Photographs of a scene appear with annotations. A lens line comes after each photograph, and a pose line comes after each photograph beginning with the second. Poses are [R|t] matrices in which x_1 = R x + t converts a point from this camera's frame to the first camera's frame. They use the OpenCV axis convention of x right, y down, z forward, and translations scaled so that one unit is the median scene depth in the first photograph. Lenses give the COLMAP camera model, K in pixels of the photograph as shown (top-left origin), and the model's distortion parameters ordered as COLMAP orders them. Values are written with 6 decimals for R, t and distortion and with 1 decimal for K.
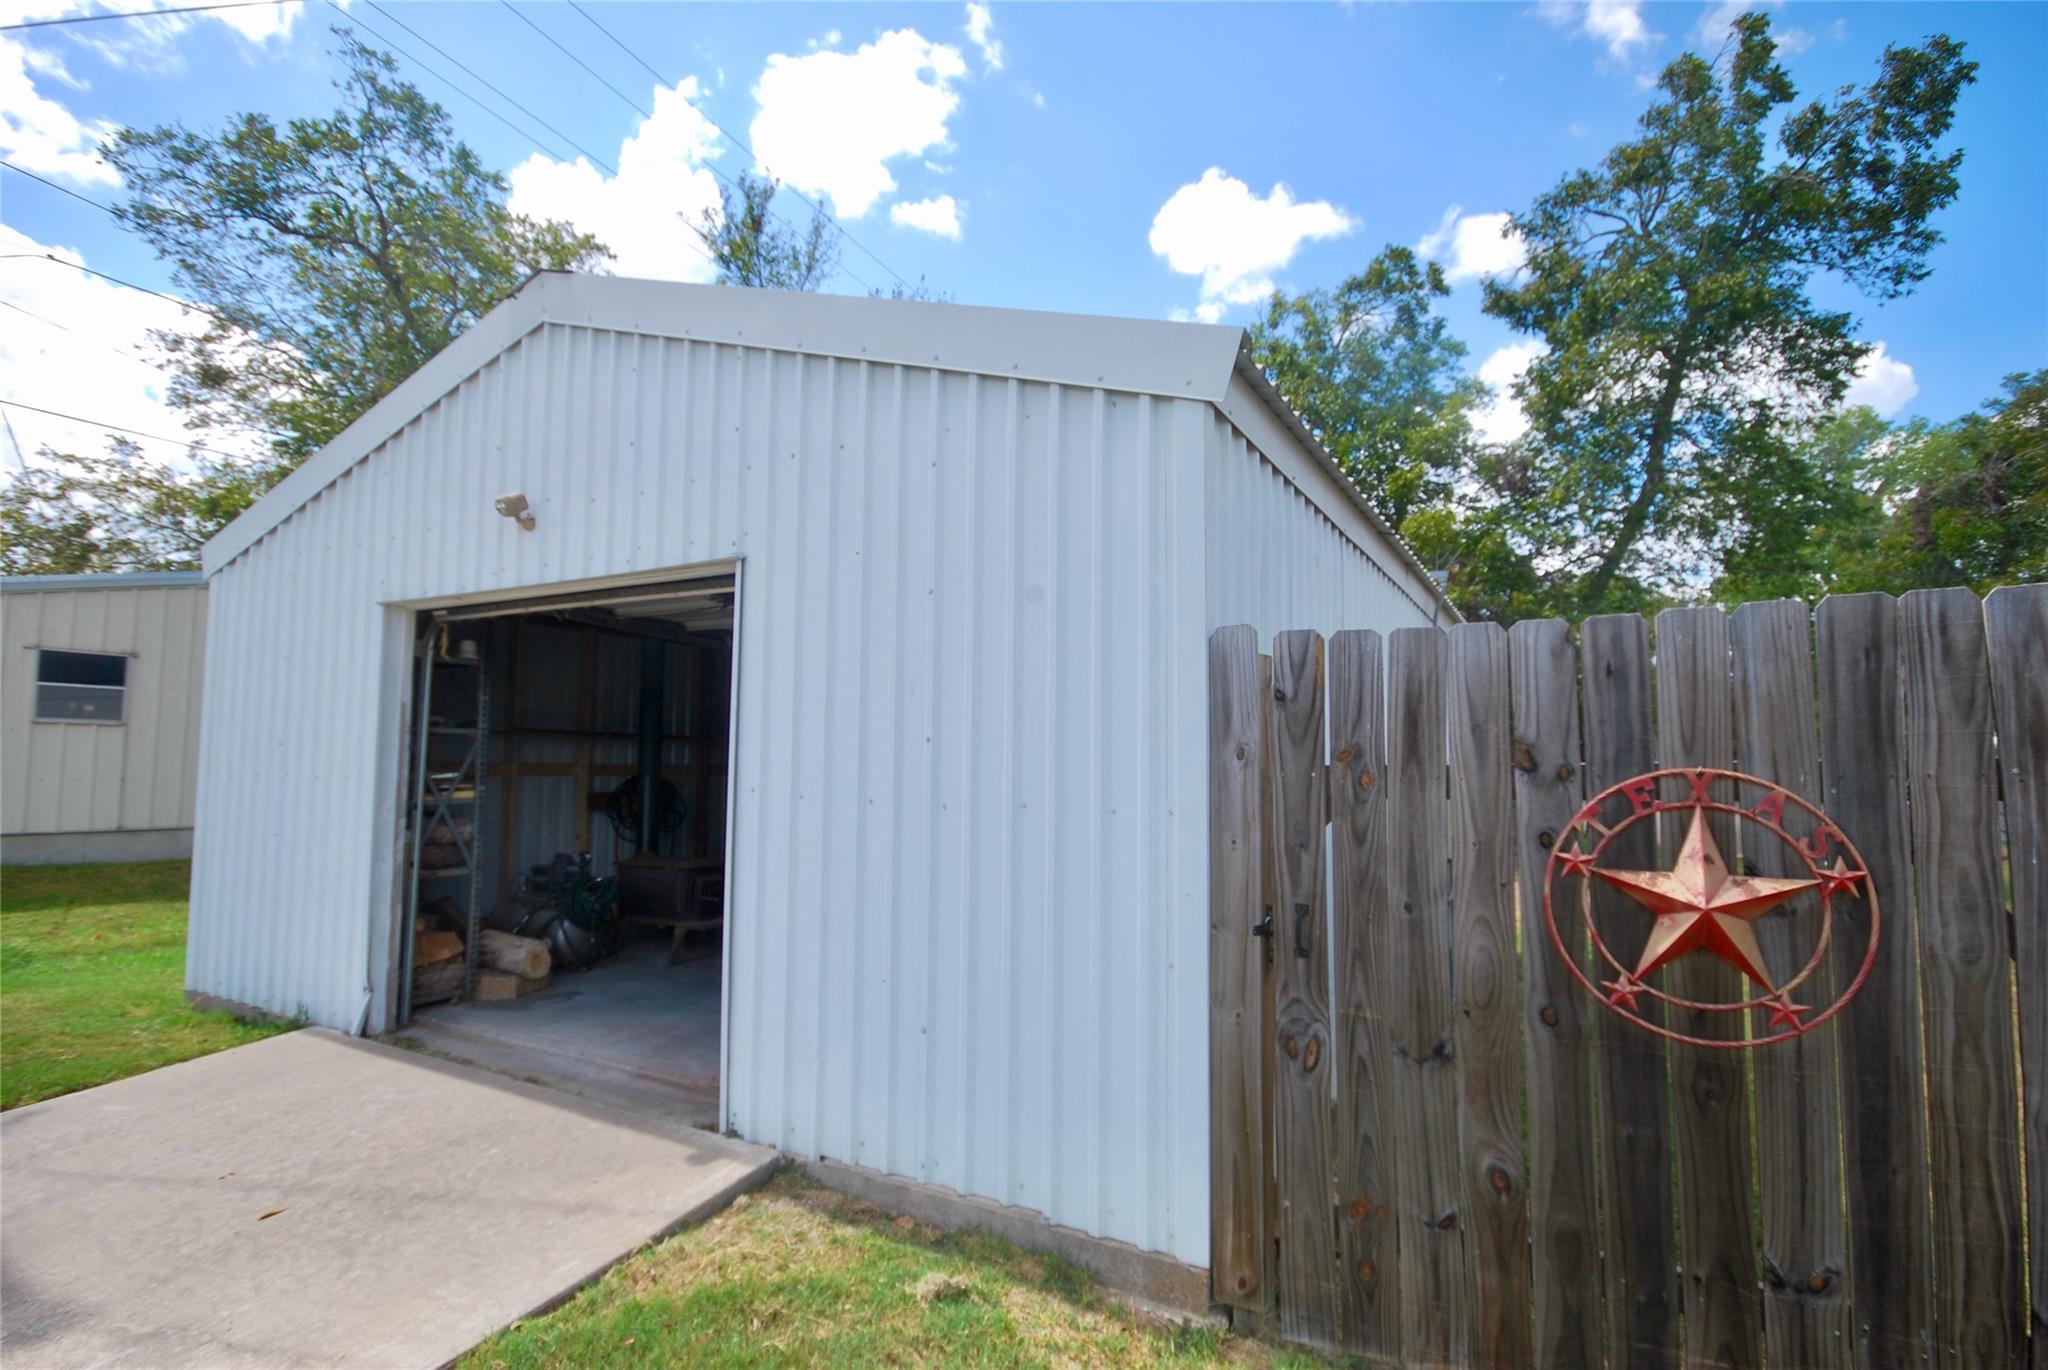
lens RADIAL K [[1014.7, 0, 983.5], [0, 1014.7, 686.3], [0, 0, 1]] dist [0.014709, -0.013171]
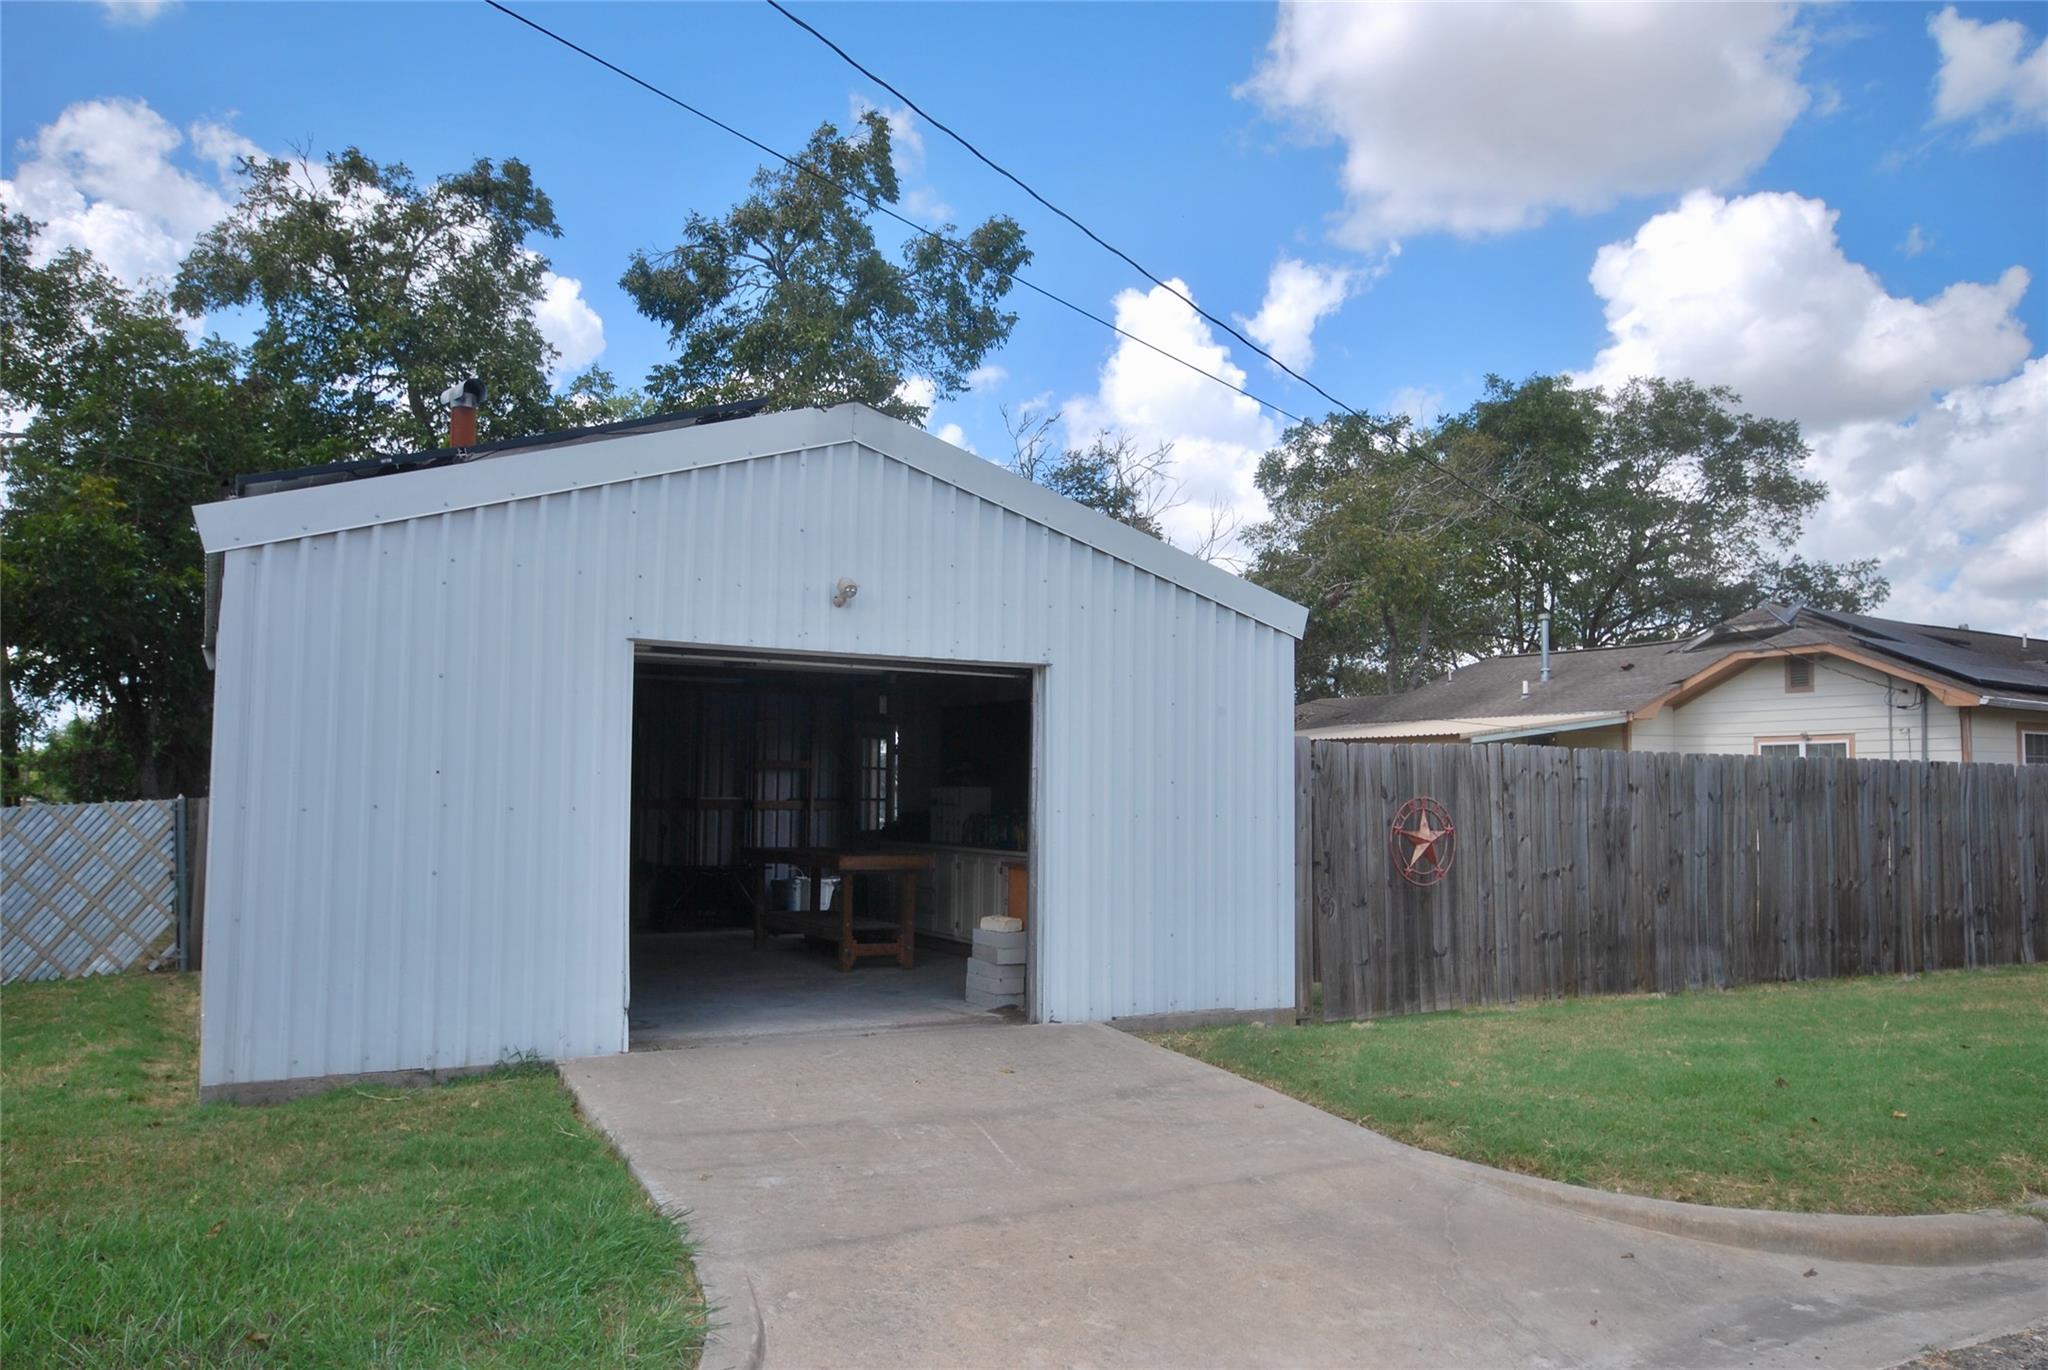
lens RADIAL K [[1655.1, 0, 1027.7], [0, 1655.1, 688.9], [0, 0, 1]] dist [0.002855, -0.001238]
pose [[0.498981, 0.050152, 0.865160, -0.835631], [-0.065239, 0.997665, -0.020206, -0.012790], [-0.864154, -0.046360, 0.501088, -0.089168]]
